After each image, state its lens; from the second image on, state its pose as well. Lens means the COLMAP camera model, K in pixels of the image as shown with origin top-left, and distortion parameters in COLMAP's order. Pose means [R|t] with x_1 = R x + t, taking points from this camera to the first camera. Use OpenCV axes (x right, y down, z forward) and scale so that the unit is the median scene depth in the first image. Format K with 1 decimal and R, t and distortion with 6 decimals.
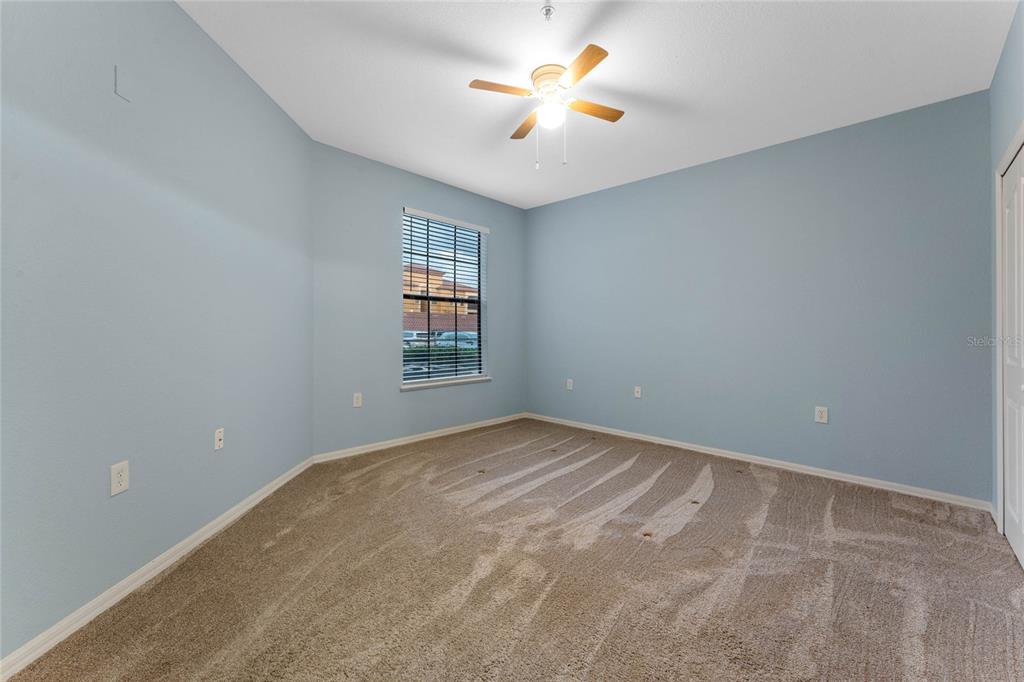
lens RADIAL K [[422.7, 0, 512.3], [0, 422.7, 334.7], [0, 0, 1]] dist [0.020197, -0.000122]
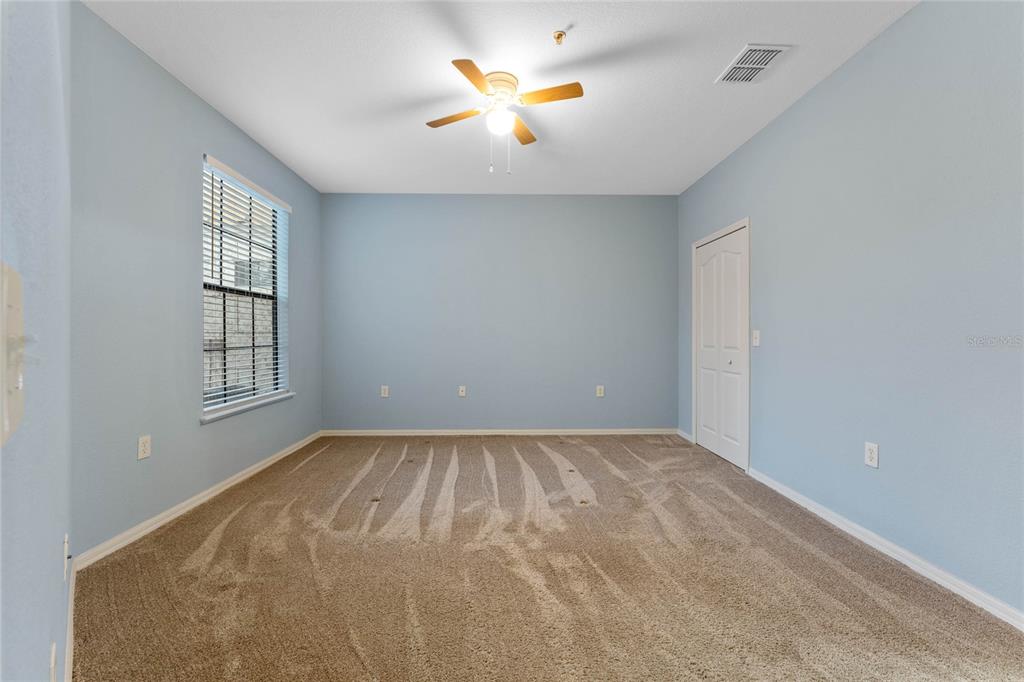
lens RADIAL K [[419.4, 0, 512.0], [0, 419.4, 341.0], [0, 0, 1]] dist [0.000645, -0.000116]
pose [[0.714362, -0.017960, 0.699546, -0.531580], [0.011338, 0.999836, 0.014092, -0.006848], [-0.699684, -0.002136, 0.714449, 0.234282]]
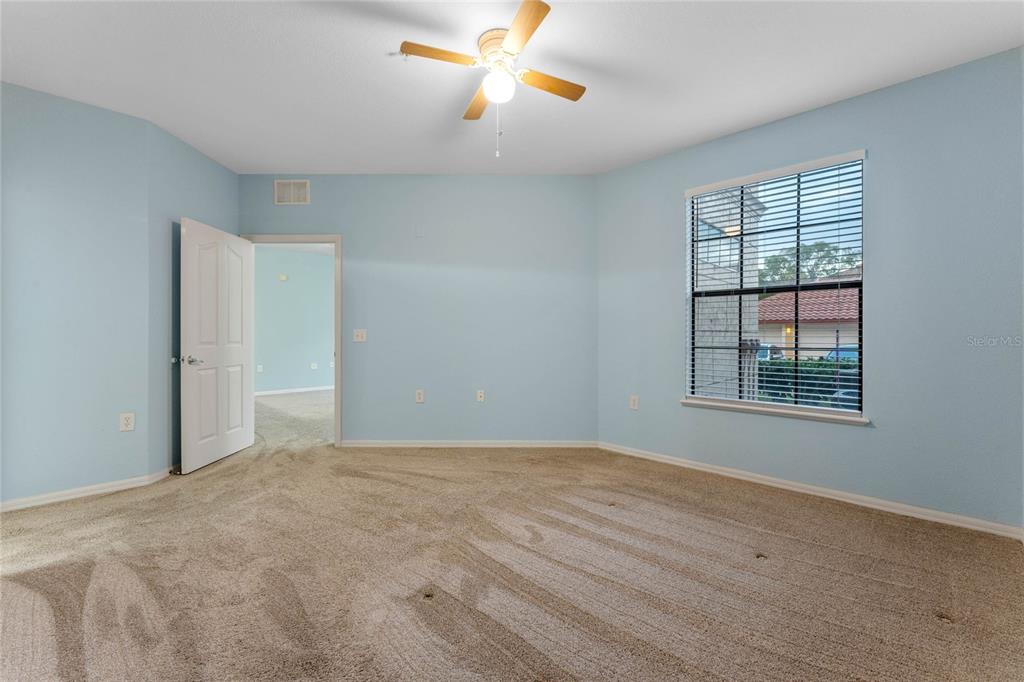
lens RADIAL K [[425.3, 0, 512.0], [0, 425.3, 341.0], [0, 0, 1]] dist [0.001282, -0.000033]
pose [[-0.019704, 0.005610, -0.999790, 0.857646], [-0.013883, 0.999886, 0.005884, 0.003592], [0.999709, 0.013996, -0.019623, 0.929479]]
